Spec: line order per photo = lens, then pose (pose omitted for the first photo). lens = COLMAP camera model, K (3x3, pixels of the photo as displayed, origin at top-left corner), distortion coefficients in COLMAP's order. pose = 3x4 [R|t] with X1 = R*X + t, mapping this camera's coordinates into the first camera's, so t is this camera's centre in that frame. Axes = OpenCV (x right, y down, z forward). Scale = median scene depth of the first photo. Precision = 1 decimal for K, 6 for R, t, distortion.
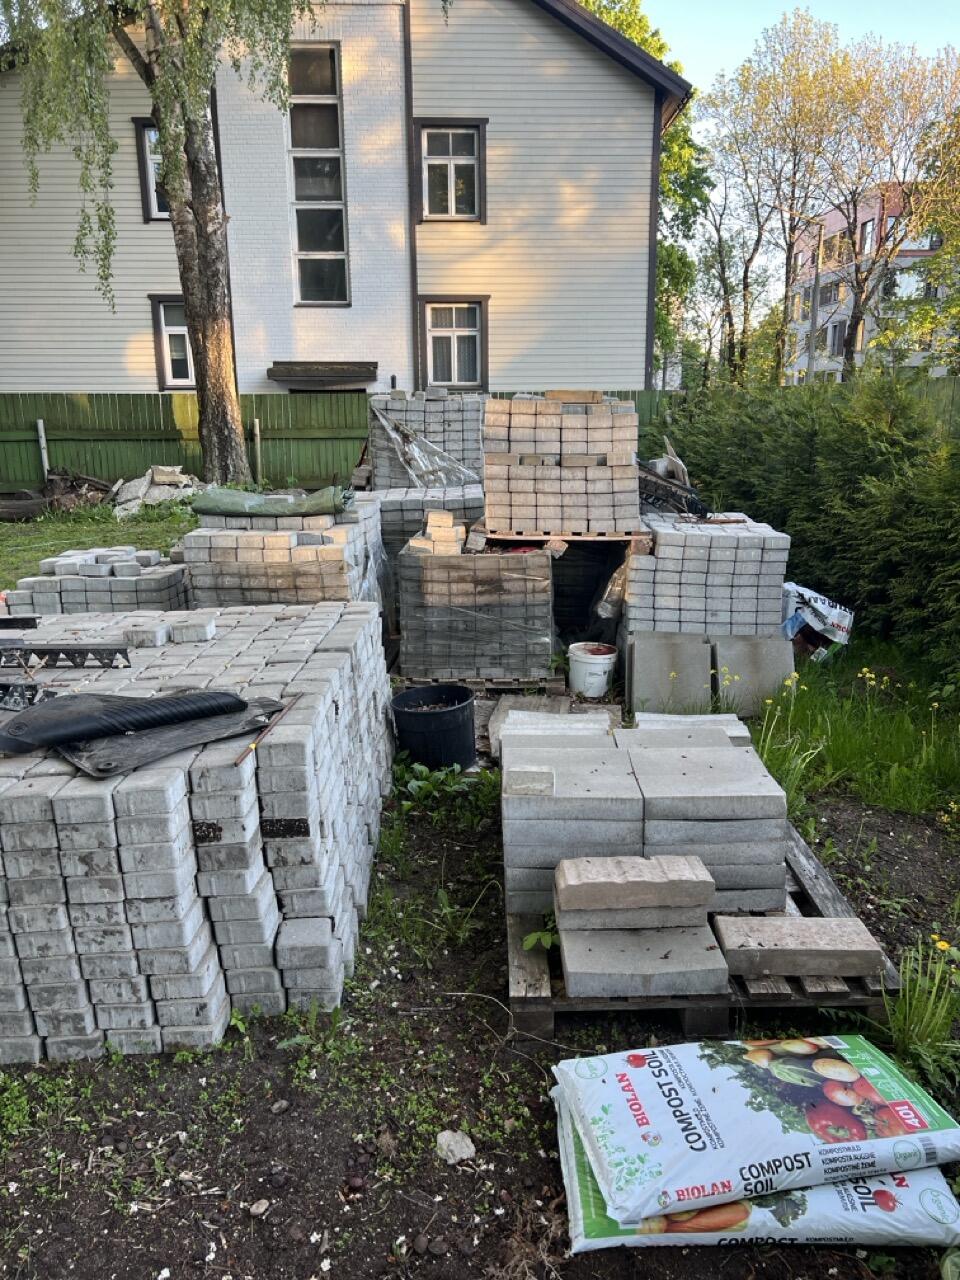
lens RADIAL K [[959.7, 0, 480.0], [0, 959.7, 640.0], [0, 0, 1]] dist [0.045497, -0.001762]
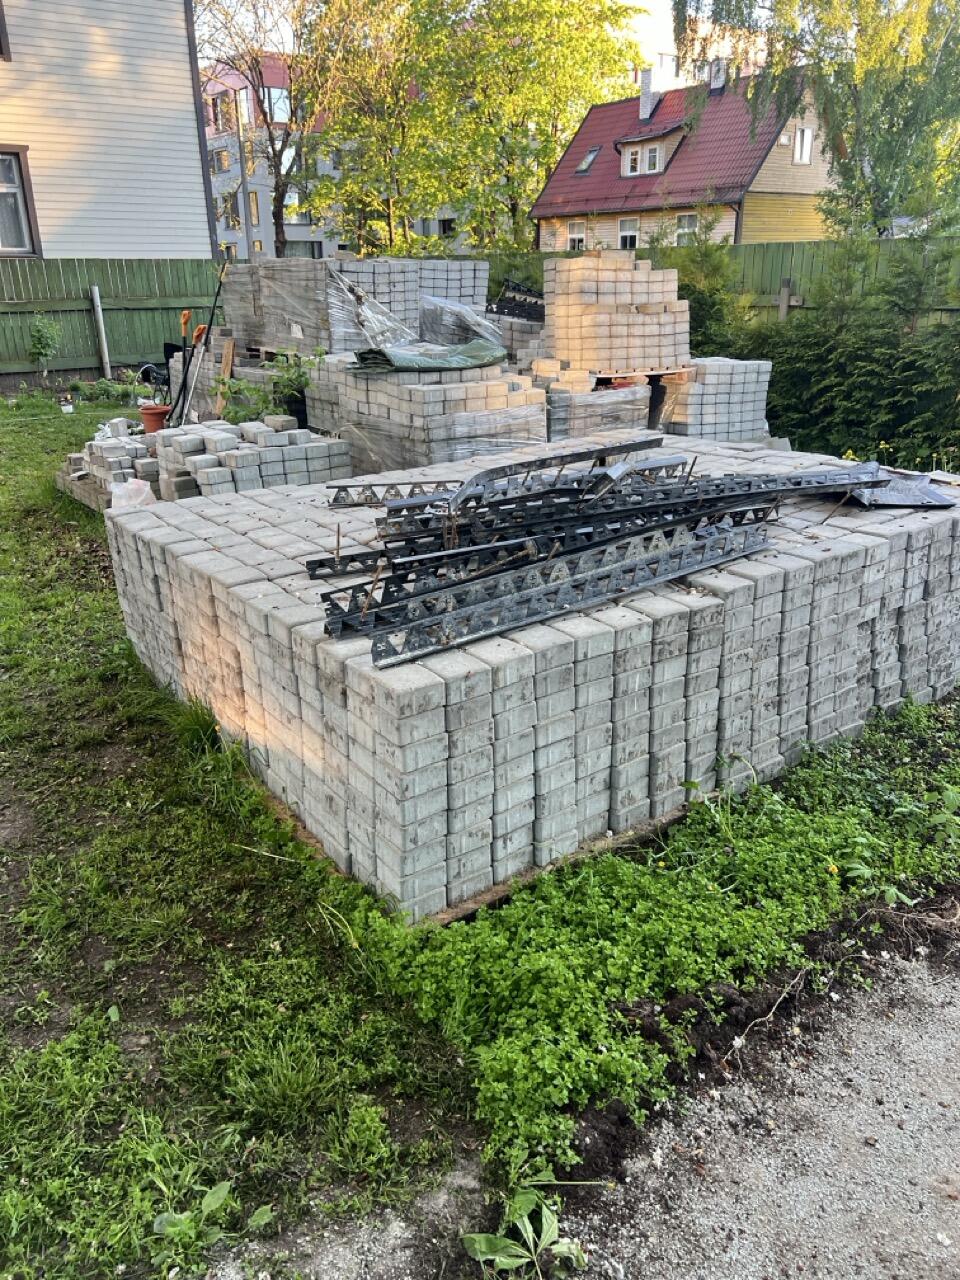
lens RADIAL K [[962.1, 0, 480.0], [0, 962.1, 640.0], [0, 0, 1]] dist [-0.000150, -0.005725]
pose [[0.822578, -0.209775, 0.528545, -0.588054], [0.143786, 0.975994, 0.163588, -0.003032], [-0.550174, -0.058567, 0.832994, 0.044005]]
